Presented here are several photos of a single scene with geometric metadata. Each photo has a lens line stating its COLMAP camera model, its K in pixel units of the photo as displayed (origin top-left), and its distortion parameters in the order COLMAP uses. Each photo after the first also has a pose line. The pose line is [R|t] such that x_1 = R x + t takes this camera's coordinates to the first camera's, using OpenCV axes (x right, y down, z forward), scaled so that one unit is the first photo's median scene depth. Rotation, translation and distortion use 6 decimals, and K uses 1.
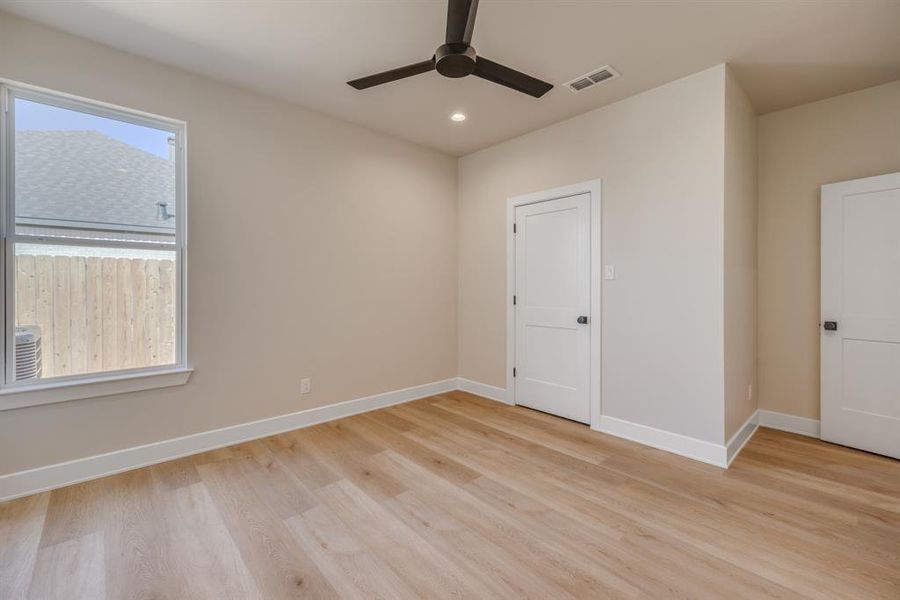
lens RADIAL K [[379.2, 0, 450.1], [0, 379.2, 292.1], [0, 0, 1]] dist [0.002509, 0.000081]
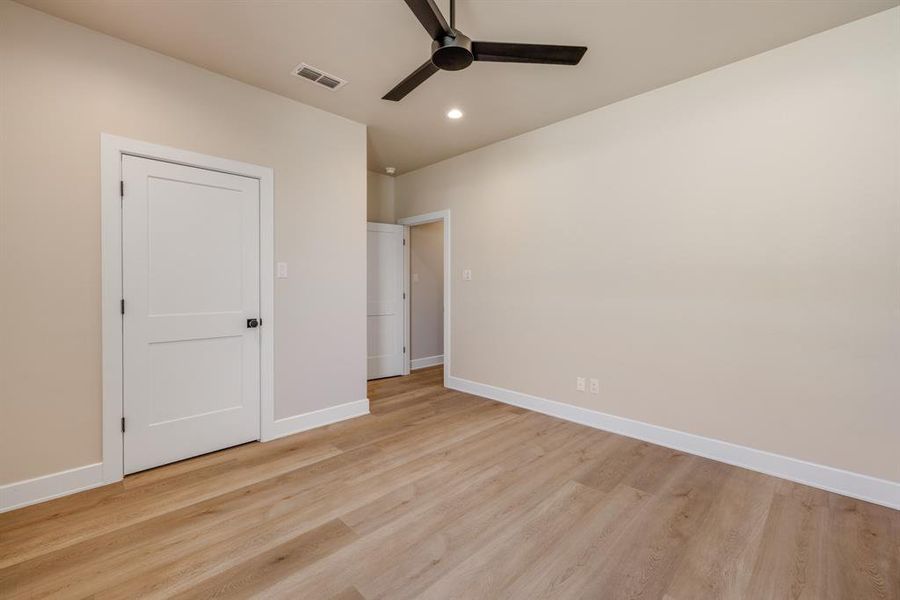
lens RADIAL K [[379.2, 0, 447.2], [0, 379.2, 290.8], [0, 0, 1]] dist [0.002509, 0.000081]
pose [[-0.033777, -0.018242, 0.999263, -0.649086], [0.011117, 0.999765, 0.018626, -0.014185], [-0.999368, 0.011738, -0.033566, 0.707021]]
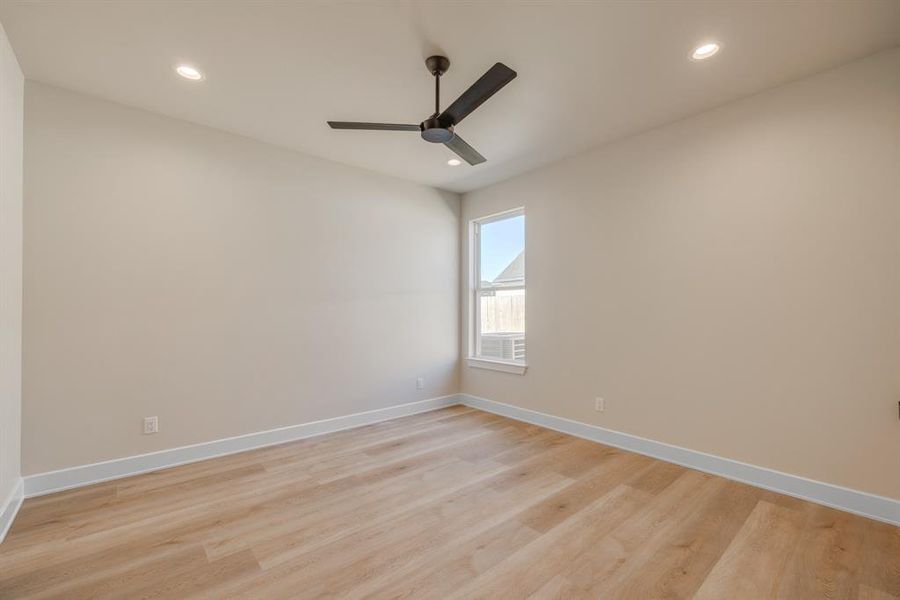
lens RADIAL K [[379.2, 0, 450.2], [0, 379.2, 309.2], [0, 0, 1]] dist [0.002509, 0.000081]
pose [[-0.027603, -0.010471, -0.999564, 0.843065], [-0.015750, 0.999826, -0.010039, -0.003429], [0.999495, 0.015466, -0.027763, 0.727328]]
